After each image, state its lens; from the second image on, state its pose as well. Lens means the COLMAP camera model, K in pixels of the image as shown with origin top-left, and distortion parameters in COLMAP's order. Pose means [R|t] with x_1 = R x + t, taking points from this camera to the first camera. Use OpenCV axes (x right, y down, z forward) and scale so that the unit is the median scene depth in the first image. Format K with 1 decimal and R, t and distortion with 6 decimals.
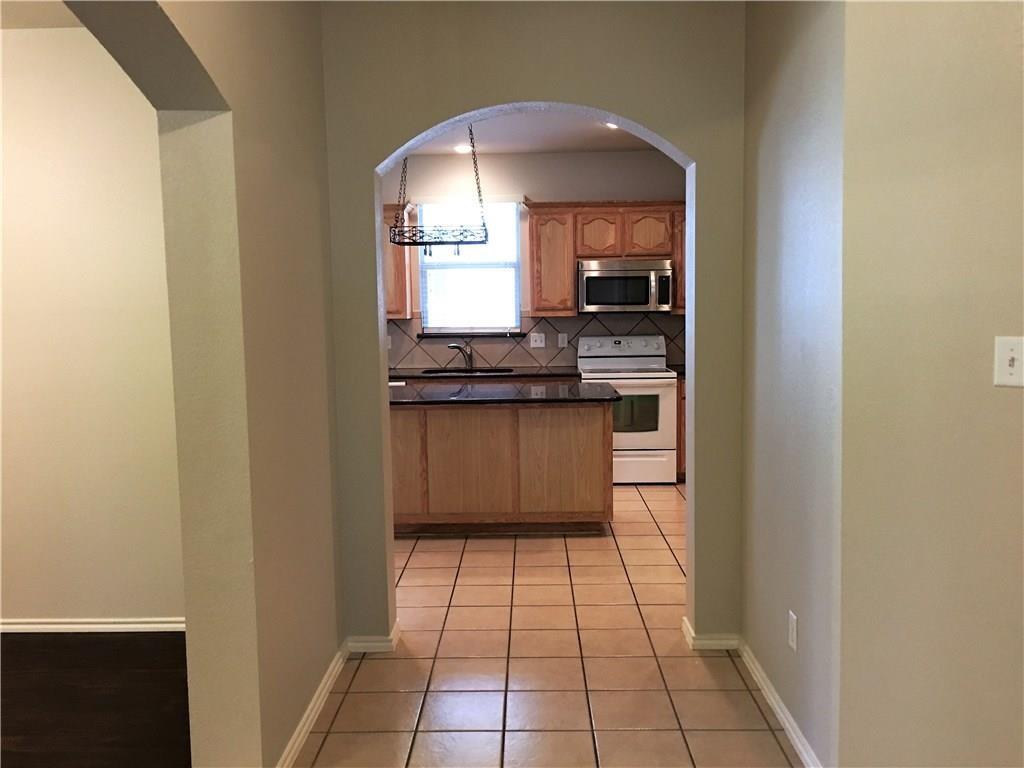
lens RADIAL K [[863.1, 0, 514.3], [0, 863.1, 380.2], [0, 0, 1]] dist [0.029304, -0.008357]
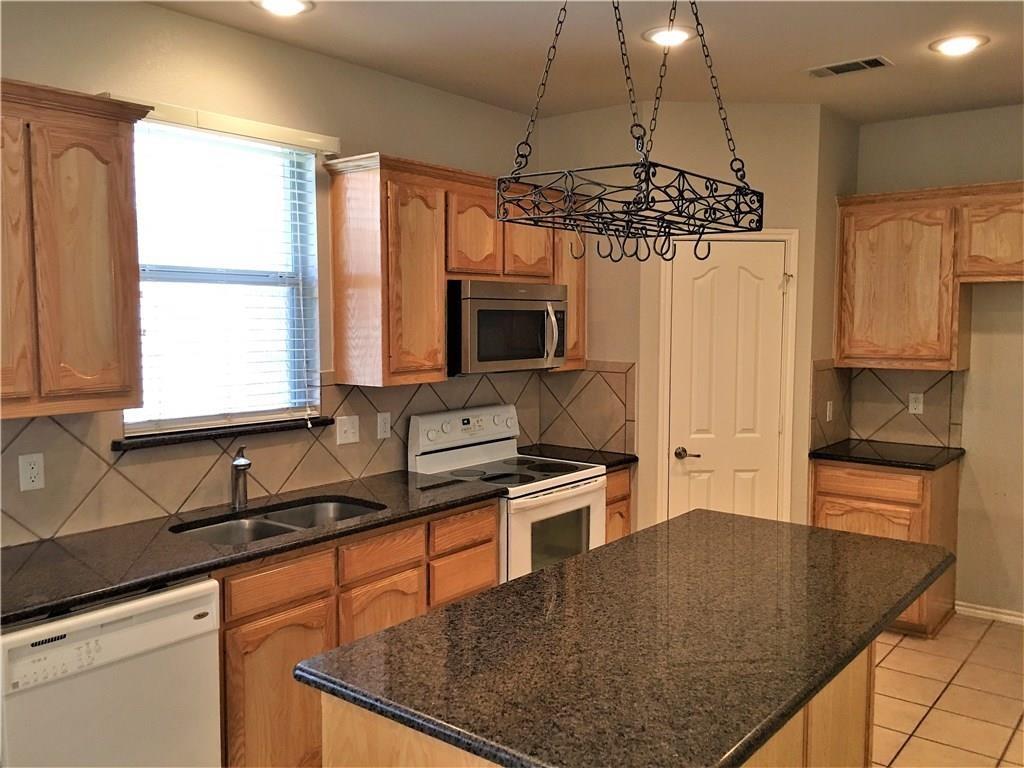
lens RADIAL K [[863.1, 0, 514.3], [0, 863.1, 380.2], [0, 0, 1]] dist [0.029304, -0.008357]
pose [[0.609133, -0.044183, 0.791836, -0.315461], [0.065640, 0.997830, 0.005183, -0.071679], [-0.790347, 0.048819, 0.610711, 0.610614]]
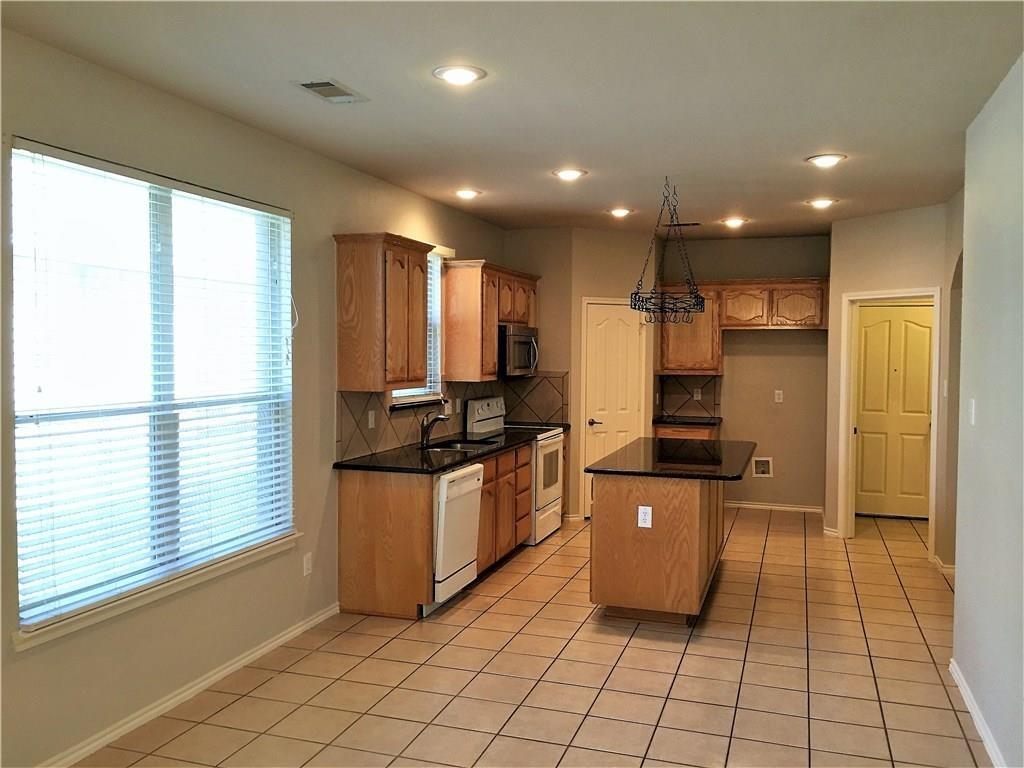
lens RADIAL K [[863.1, 0, 514.3], [0, 863.1, 380.2], [0, 0, 1]] dist [0.029304, -0.008357]
pose [[0.290675, -0.016408, 0.956681, -0.835137], [0.081781, 0.996620, -0.007756, -0.061831], [-0.953321, 0.080493, 0.291034, 0.664356]]
